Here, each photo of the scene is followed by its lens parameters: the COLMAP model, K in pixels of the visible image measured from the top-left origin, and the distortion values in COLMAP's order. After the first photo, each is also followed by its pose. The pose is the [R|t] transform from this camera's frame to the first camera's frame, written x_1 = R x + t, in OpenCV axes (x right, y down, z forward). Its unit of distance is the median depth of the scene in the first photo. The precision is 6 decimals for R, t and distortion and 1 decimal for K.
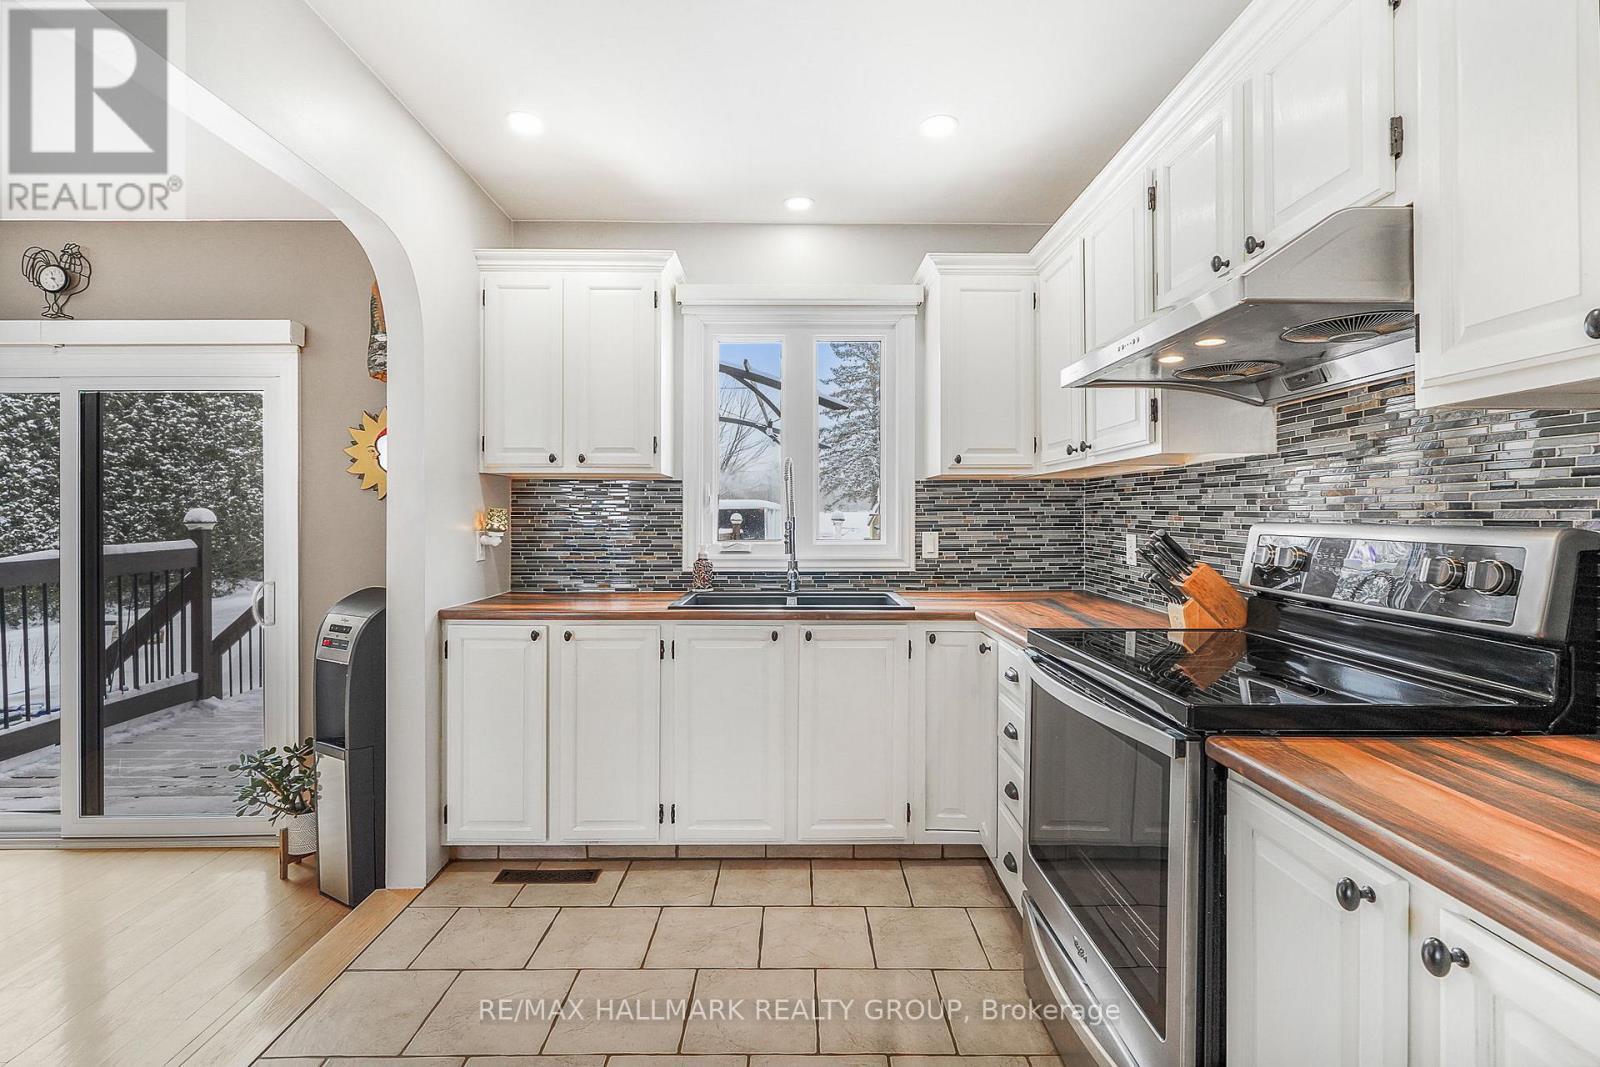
lens RADIAL K [[733.3, 0, 801.7], [0, 733.3, 512.8], [0, 0, 1]] dist [0.000931, 0.000941]
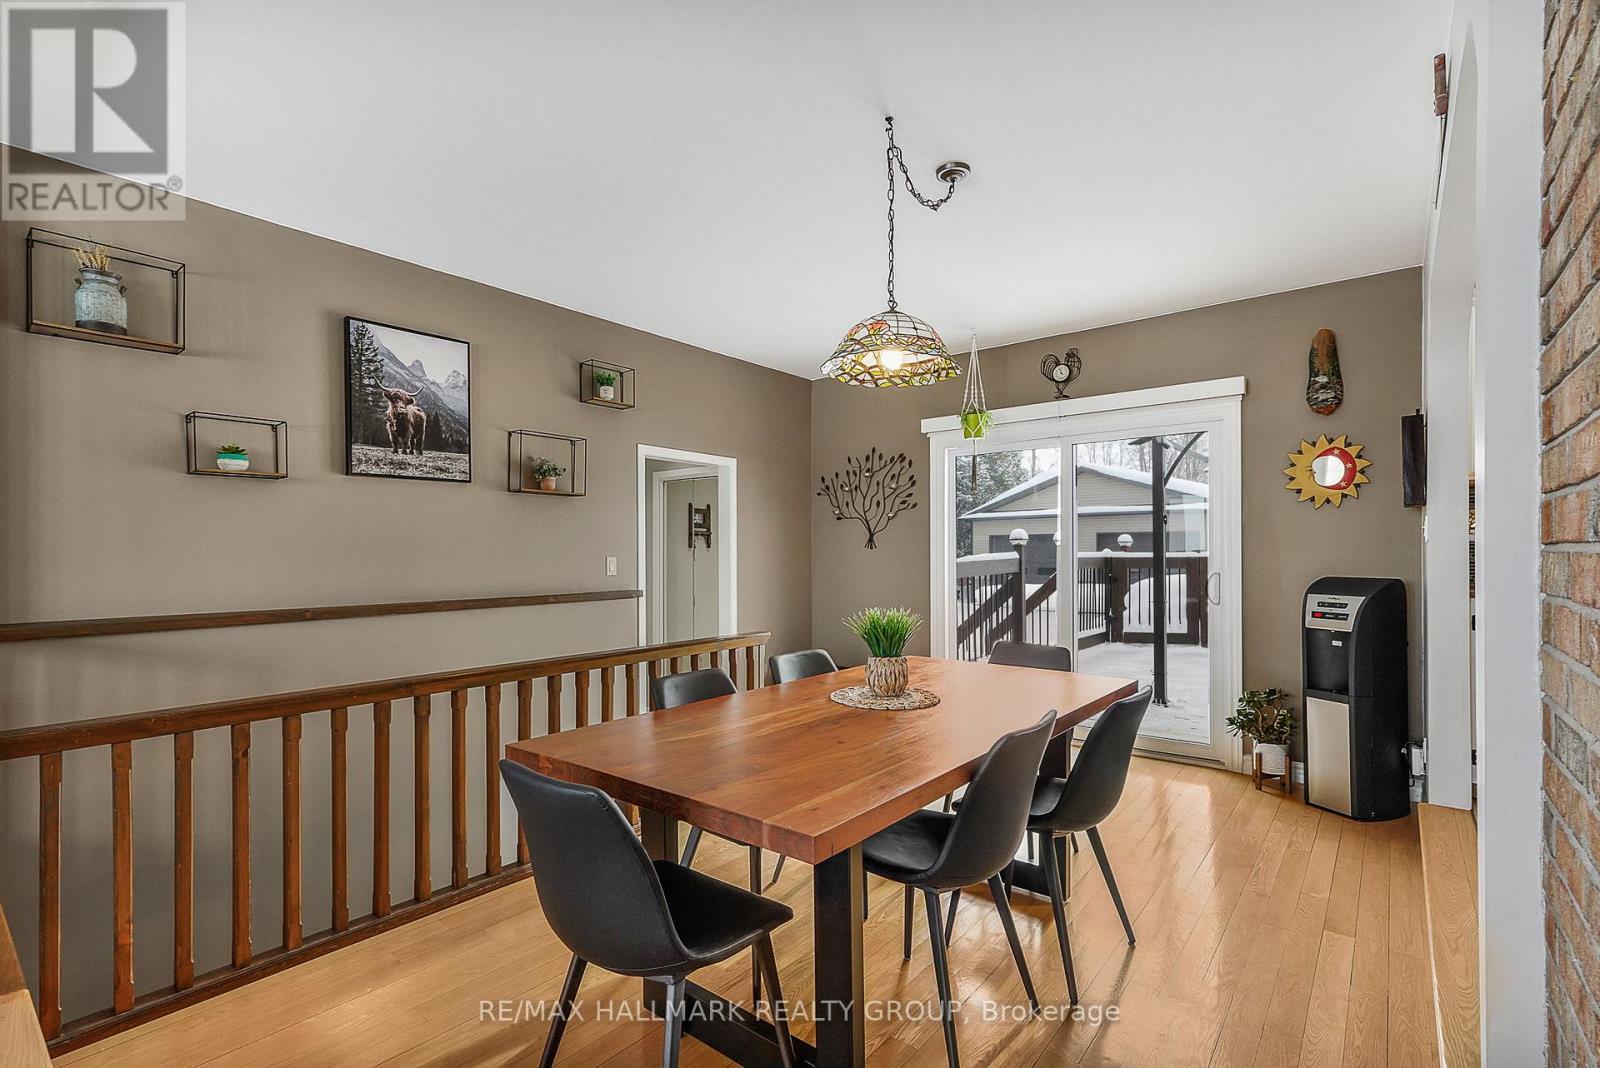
lens RADIAL K [[733.3, 0, 796.4], [0, 733.3, 546.1], [0, 0, 1]] dist [0.000931, 0.000941]
pose [[0.774187, -0.005195, -0.632936, -0.511053], [0.004421, 0.999986, -0.002800, 0.049923], [0.632942, -0.000631, 0.774199, -0.583386]]
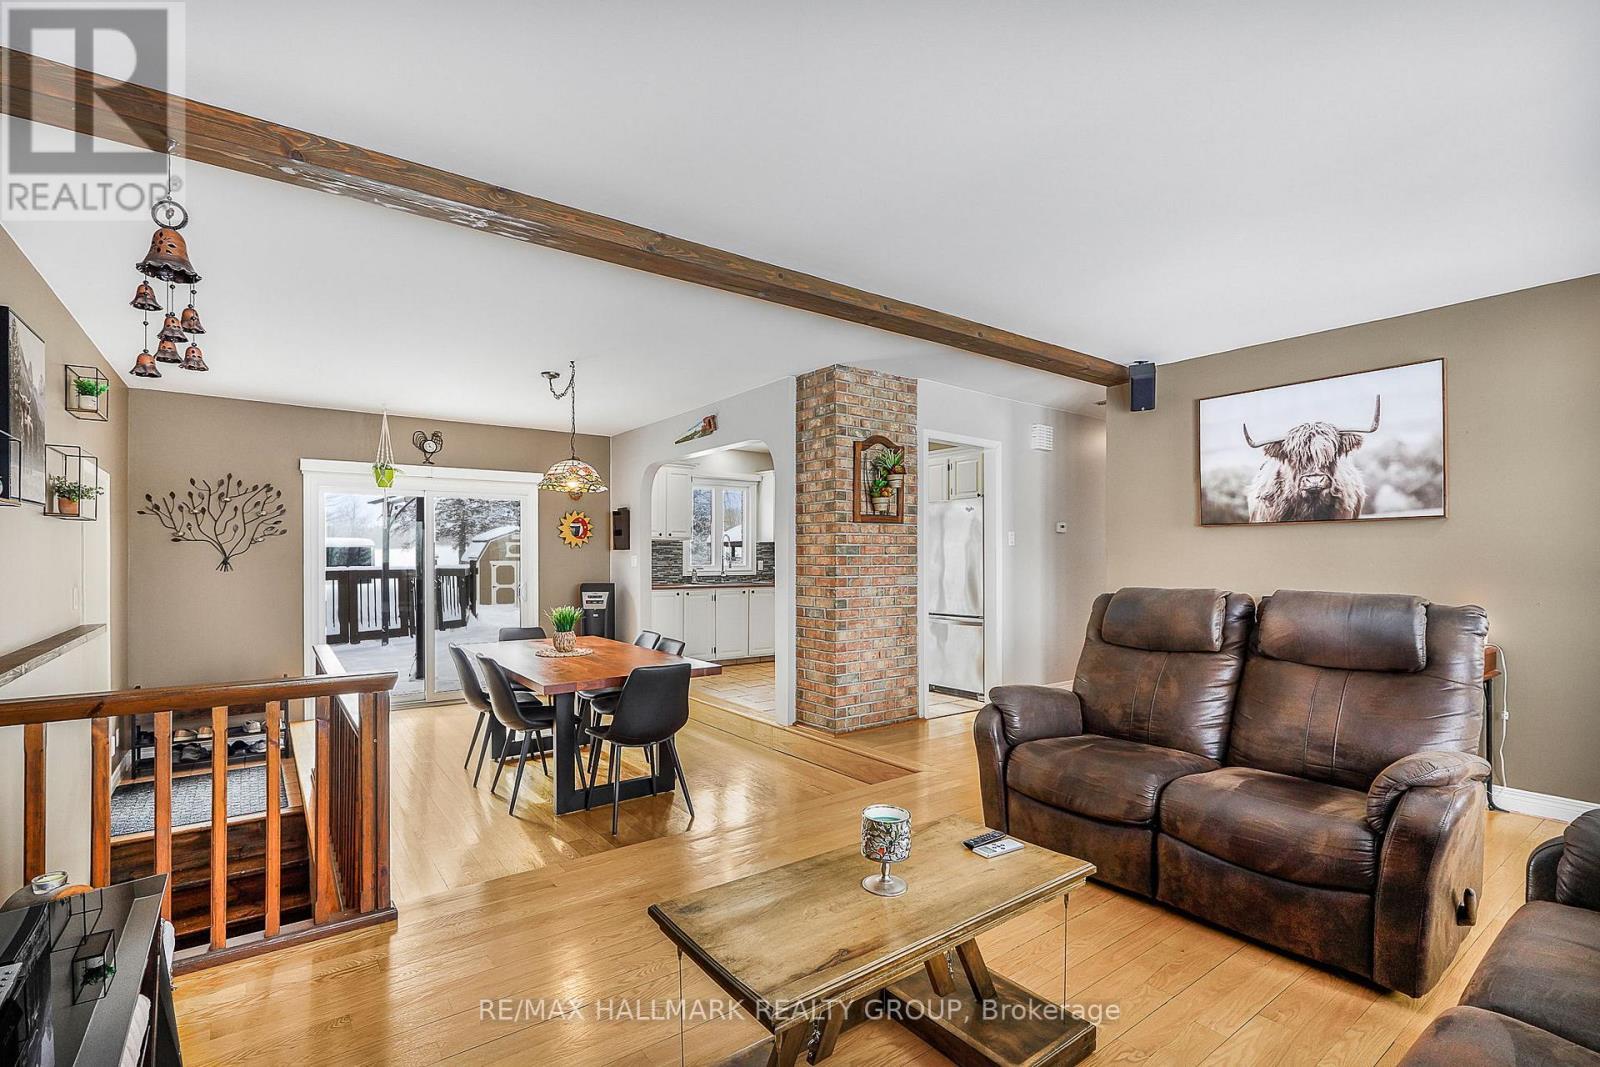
lens RADIAL K [[733.3, 0, 793.8], [0, 733.3, 557.4], [0, 0, 1]] dist [0.000931, 0.000941]
pose [[0.810495, -0.000172, 0.585745, -1.526788], [-0.005918, 0.999947, 0.008482, -0.012821], [-0.585715, -0.010341, 0.810451, -1.519512]]
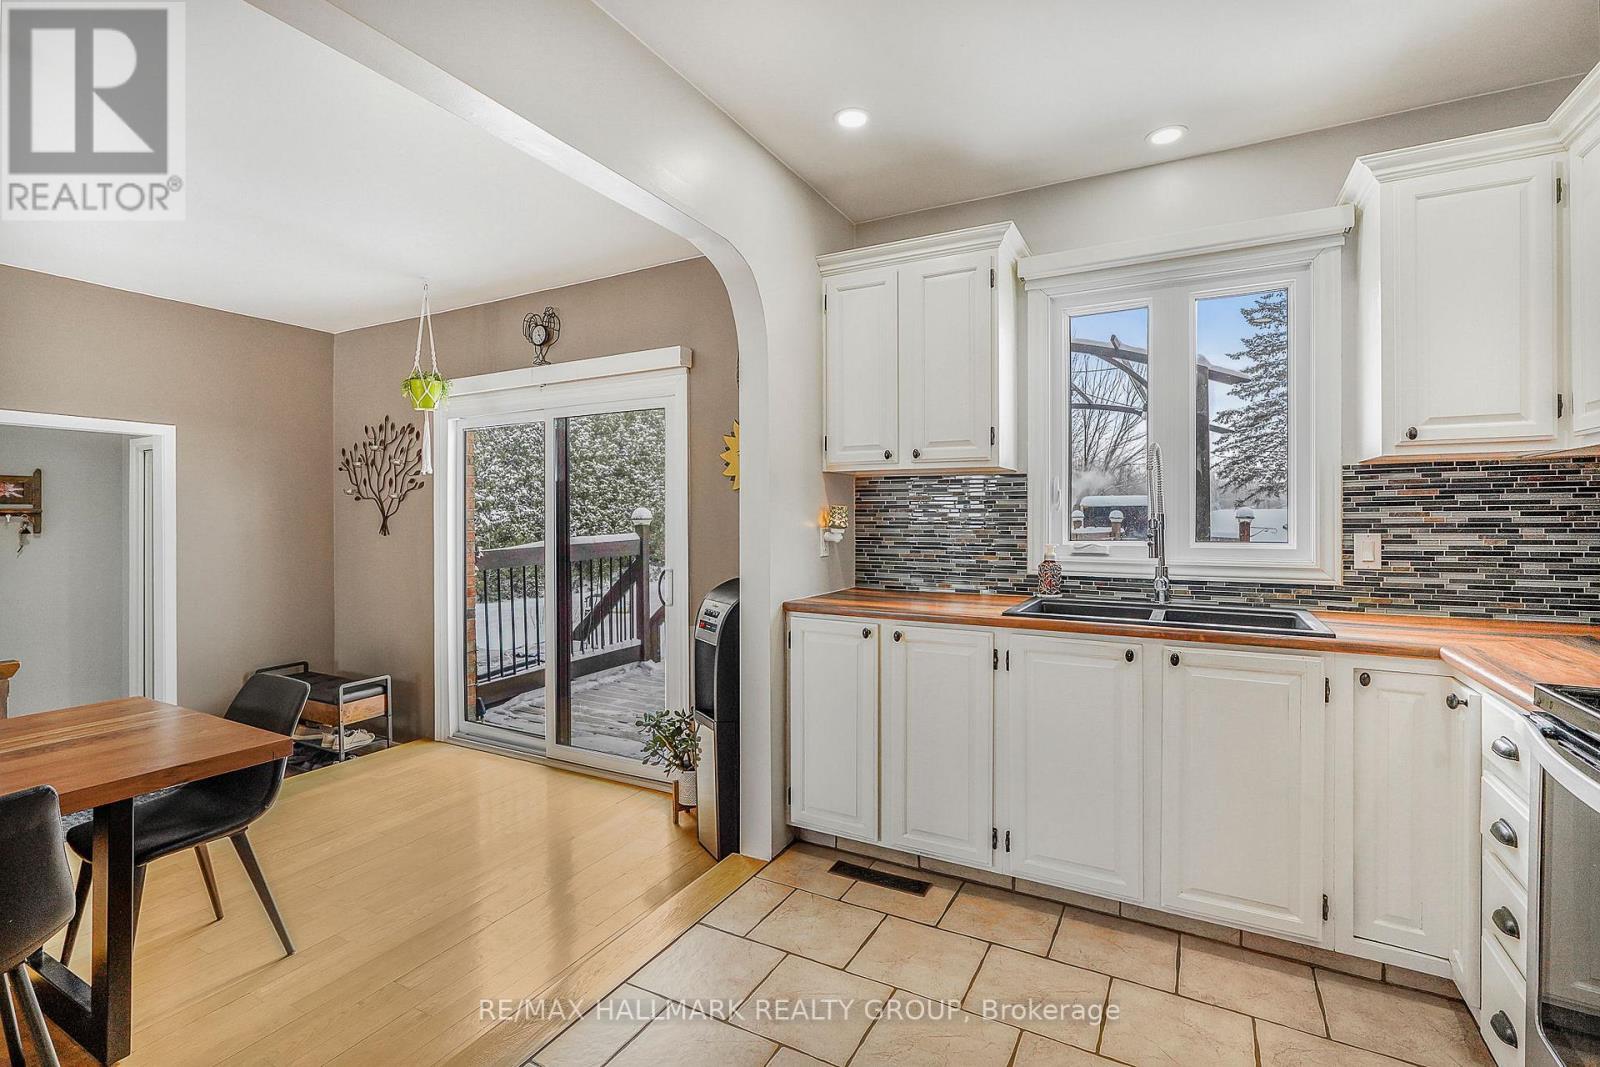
lens RADIAL K [[733.3, 0, 799.1], [0, 733.3, 512.9], [0, 0, 1]] dist [0.000931, 0.000941]
pose [[0.874490, -0.002241, -0.485038, 0.035185], [0.003807, 0.999990, 0.002243, 0.001185], [0.485029, -0.003808, 0.874490, 0.073840]]
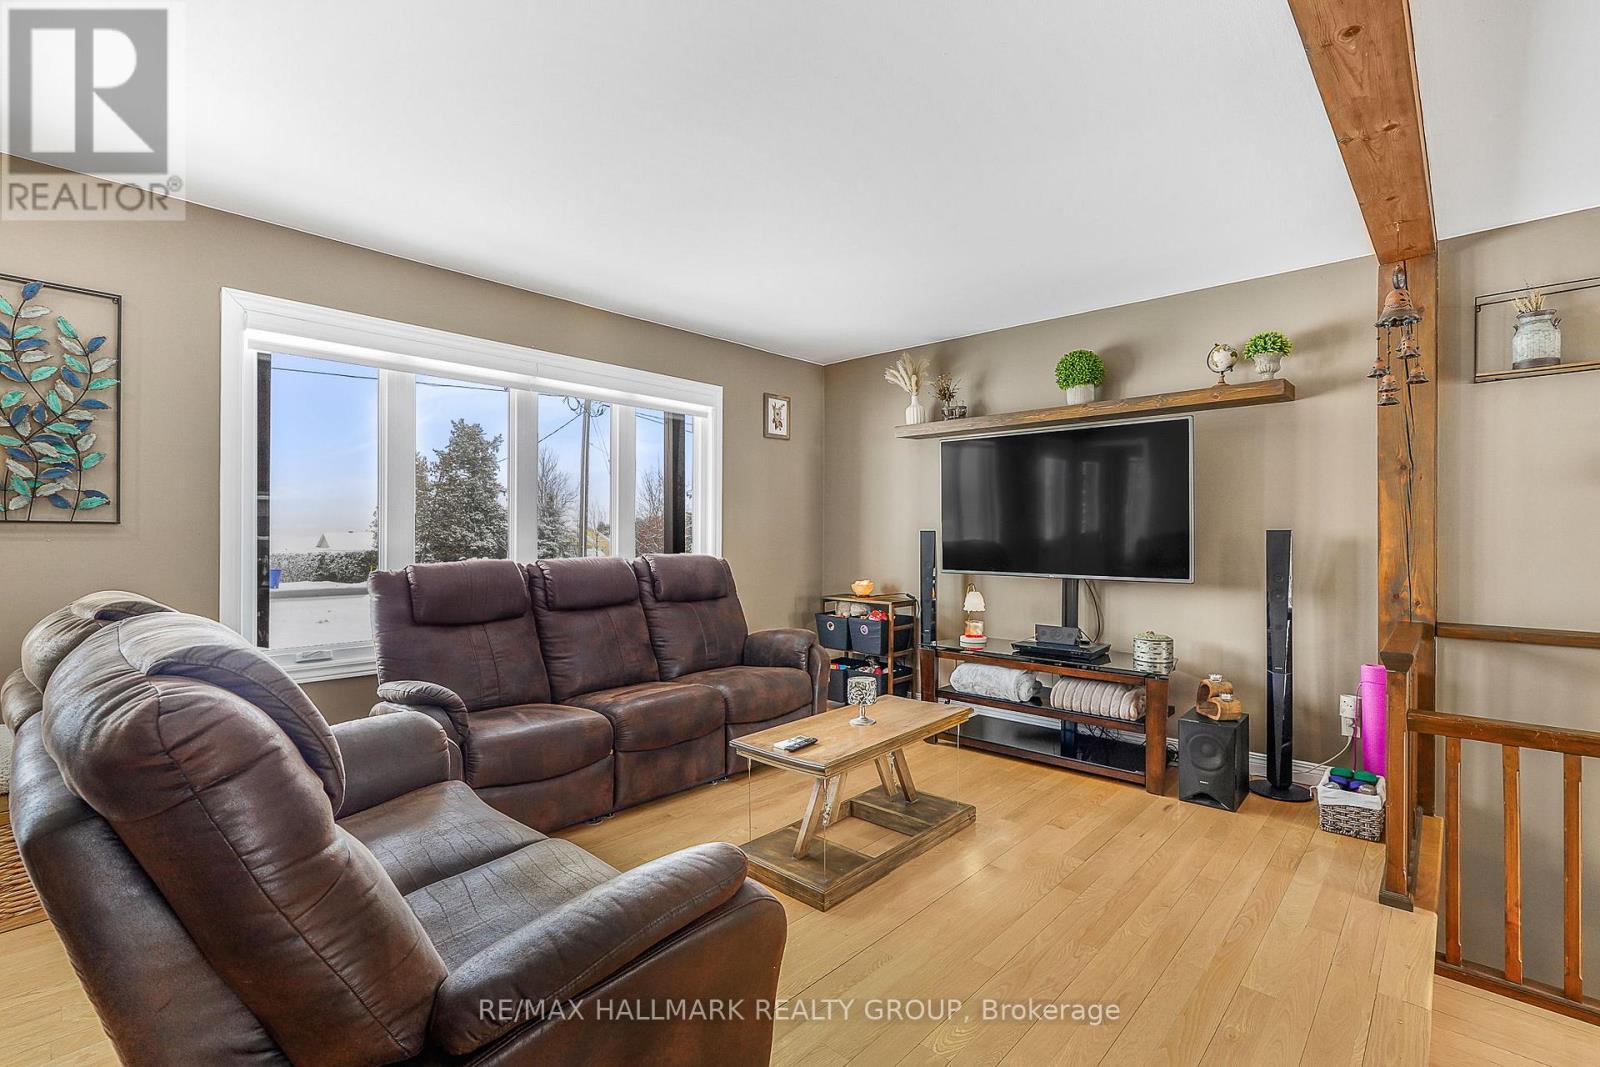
lens RADIAL K [[733.3, 0, 819.3], [0, 733.3, 531.3], [0, 0, 1]] dist [0.000931, 0.000941]
pose [[-0.676085, 0.000087, -0.736823, -0.353334], [0.000101, 1.000000, 0.000026, -0.001786], [0.736823, -0.000057, -0.676085, -0.460553]]
